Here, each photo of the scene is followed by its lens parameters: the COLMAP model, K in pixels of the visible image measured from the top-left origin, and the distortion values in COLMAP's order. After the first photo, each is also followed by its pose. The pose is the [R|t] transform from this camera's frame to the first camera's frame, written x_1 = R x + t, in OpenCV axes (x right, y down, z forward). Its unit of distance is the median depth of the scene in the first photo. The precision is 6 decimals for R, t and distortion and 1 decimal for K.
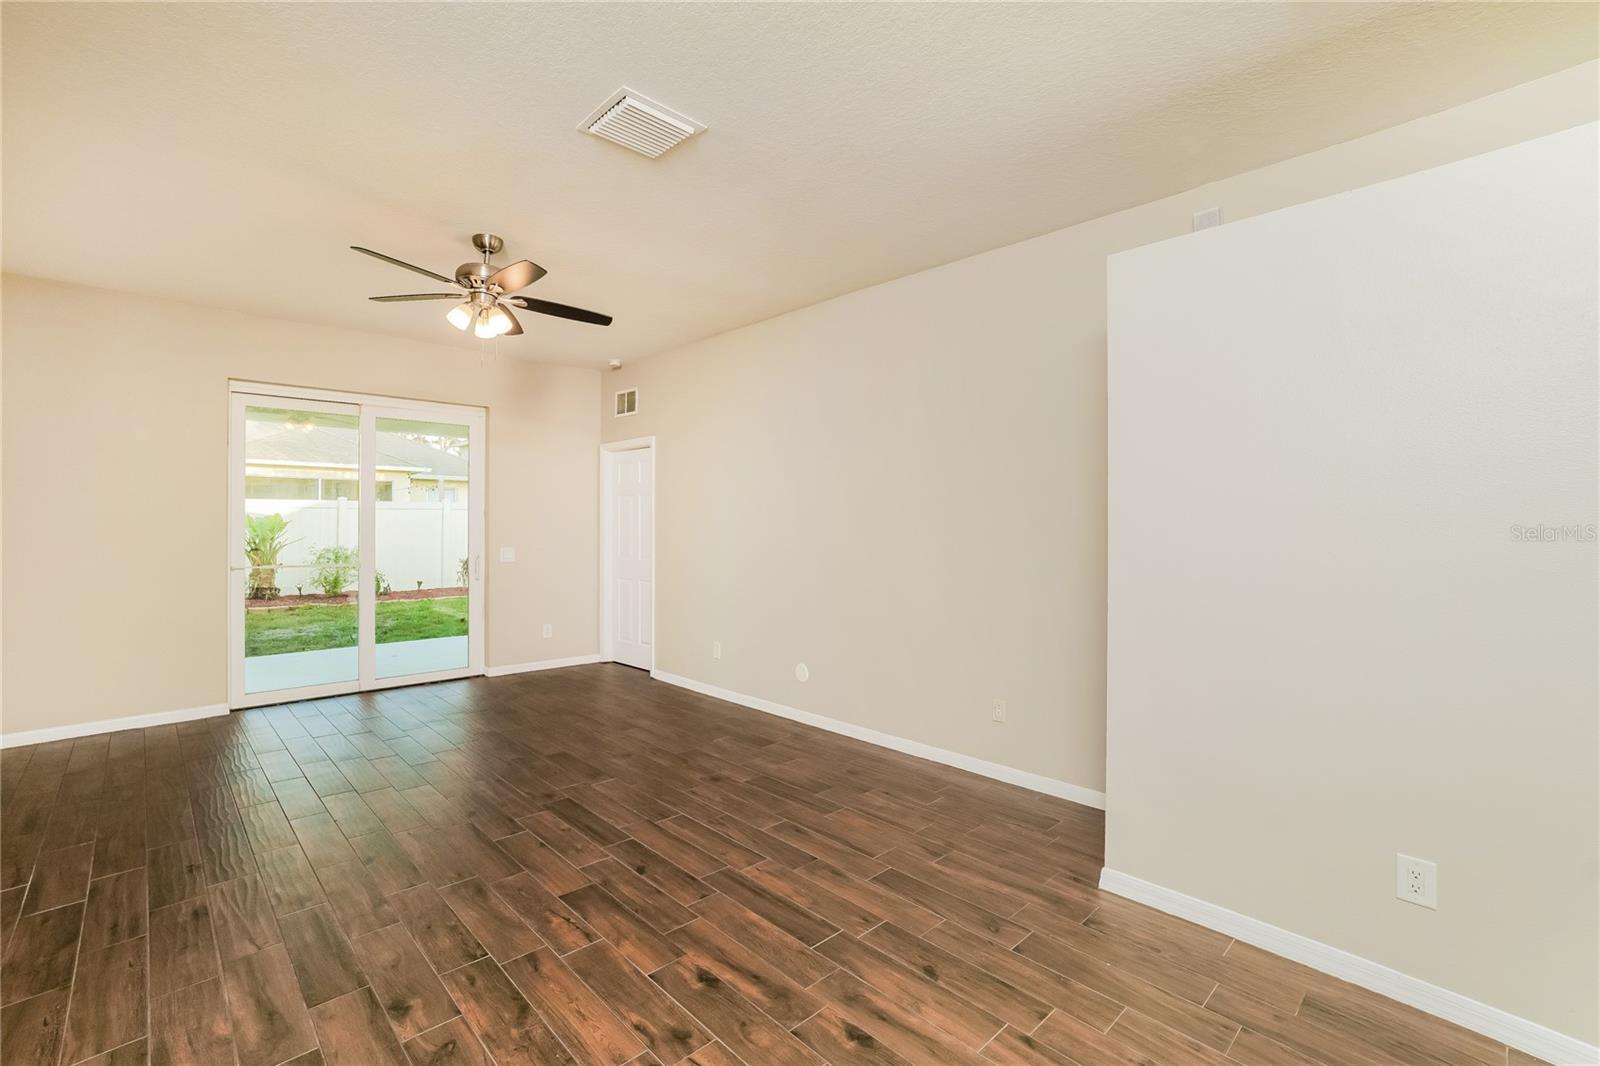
lens RADIAL K [[699.0, 0, 791.4], [0, 699.0, 528.7], [0, 0, 1]] dist [-0.001443, 0.000541]
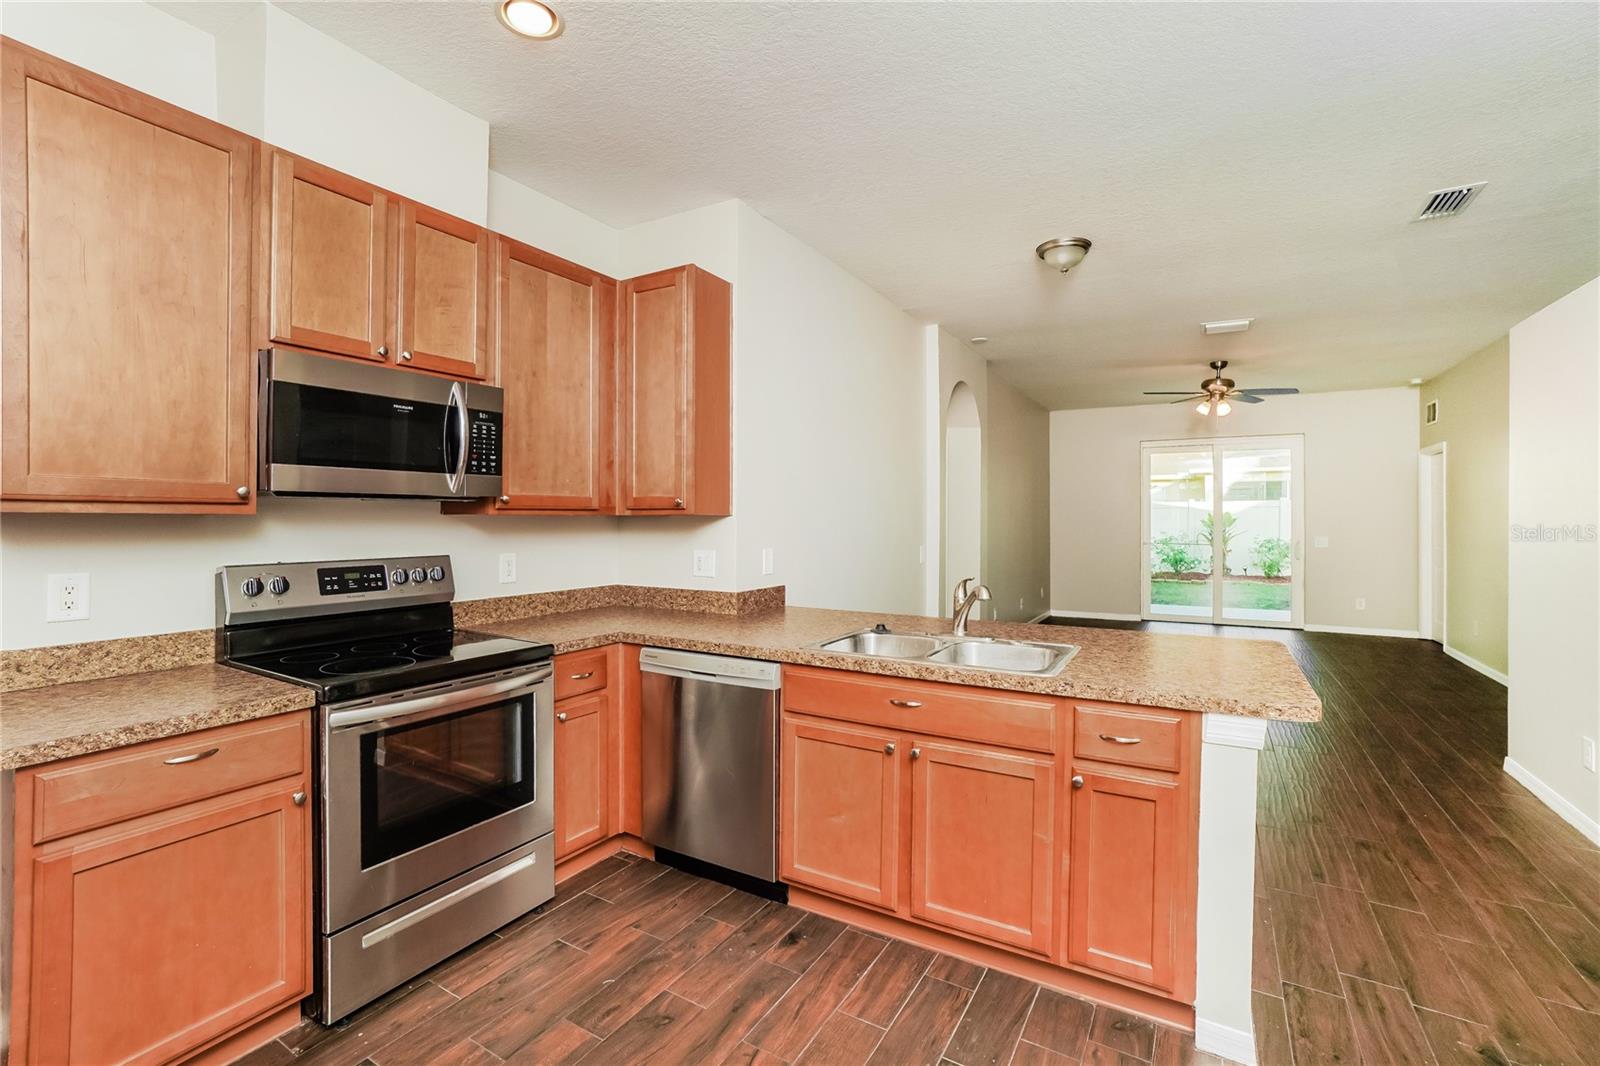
lens RADIAL K [[699.0, 0, 793.5], [0, 699.0, 524.9], [0, 0, 1]] dist [-0.001443, 0.000541]
pose [[0.276603, 0.003654, -0.960977, 0.589564], [-0.005910, 0.999980, 0.002101, 0.007441], [0.960966, 0.005098, 0.276619, -0.331889]]
